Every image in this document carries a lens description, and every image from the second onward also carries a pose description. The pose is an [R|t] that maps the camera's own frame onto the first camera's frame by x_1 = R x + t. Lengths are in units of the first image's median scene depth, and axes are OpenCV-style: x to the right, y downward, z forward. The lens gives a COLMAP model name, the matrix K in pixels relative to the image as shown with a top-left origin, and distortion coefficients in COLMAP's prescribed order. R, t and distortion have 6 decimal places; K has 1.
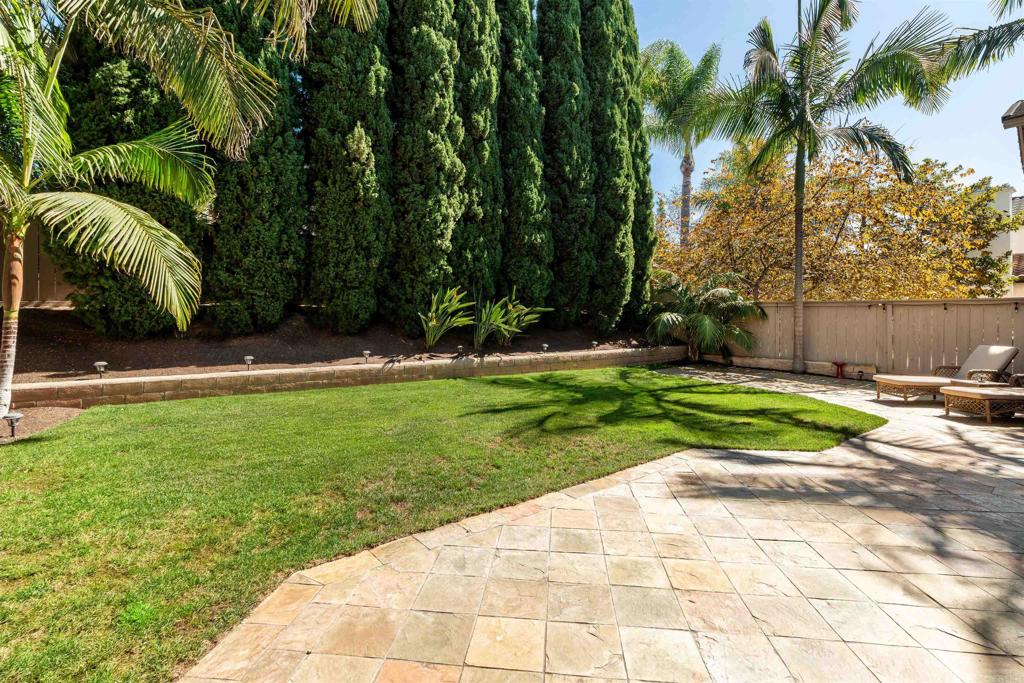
lens RADIAL K [[459.5, 0, 513.1], [0, 459.5, 332.9], [0, 0, 1]] dist [0.001381, 0.000339]
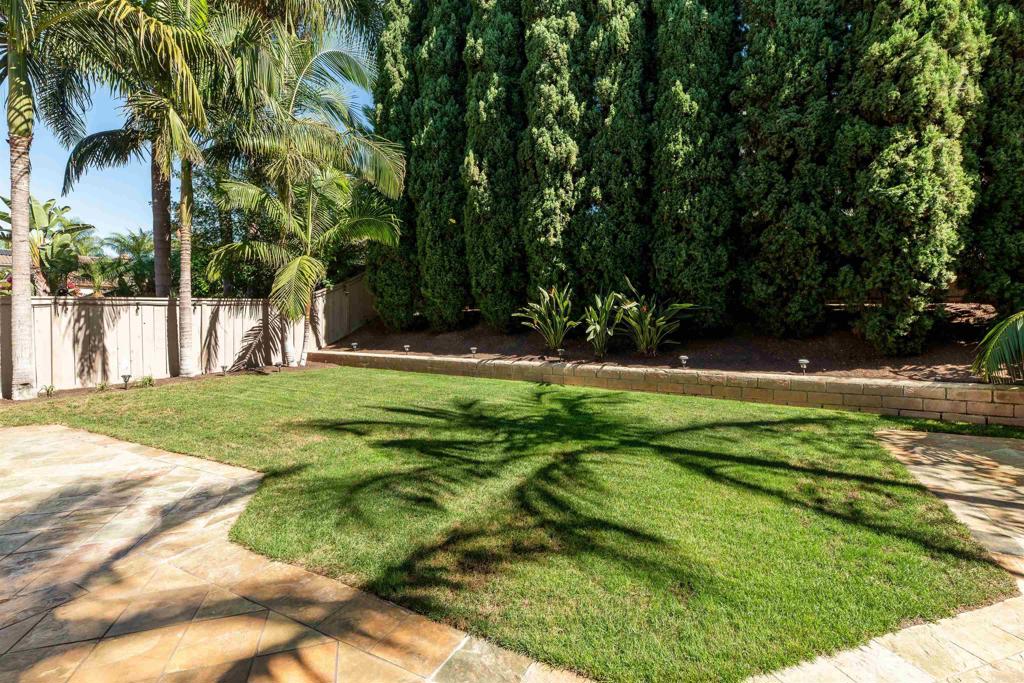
lens RADIAL K [[459.5, 0, 513.1], [0, 459.5, 332.9], [0, 0, 1]] dist [0.001381, 0.000339]
pose [[0.411813, 0.027670, -0.910848, 0.679026], [-0.026717, 0.999476, 0.018283, -0.018256], [0.910877, 0.016806, 0.412336, 0.540999]]
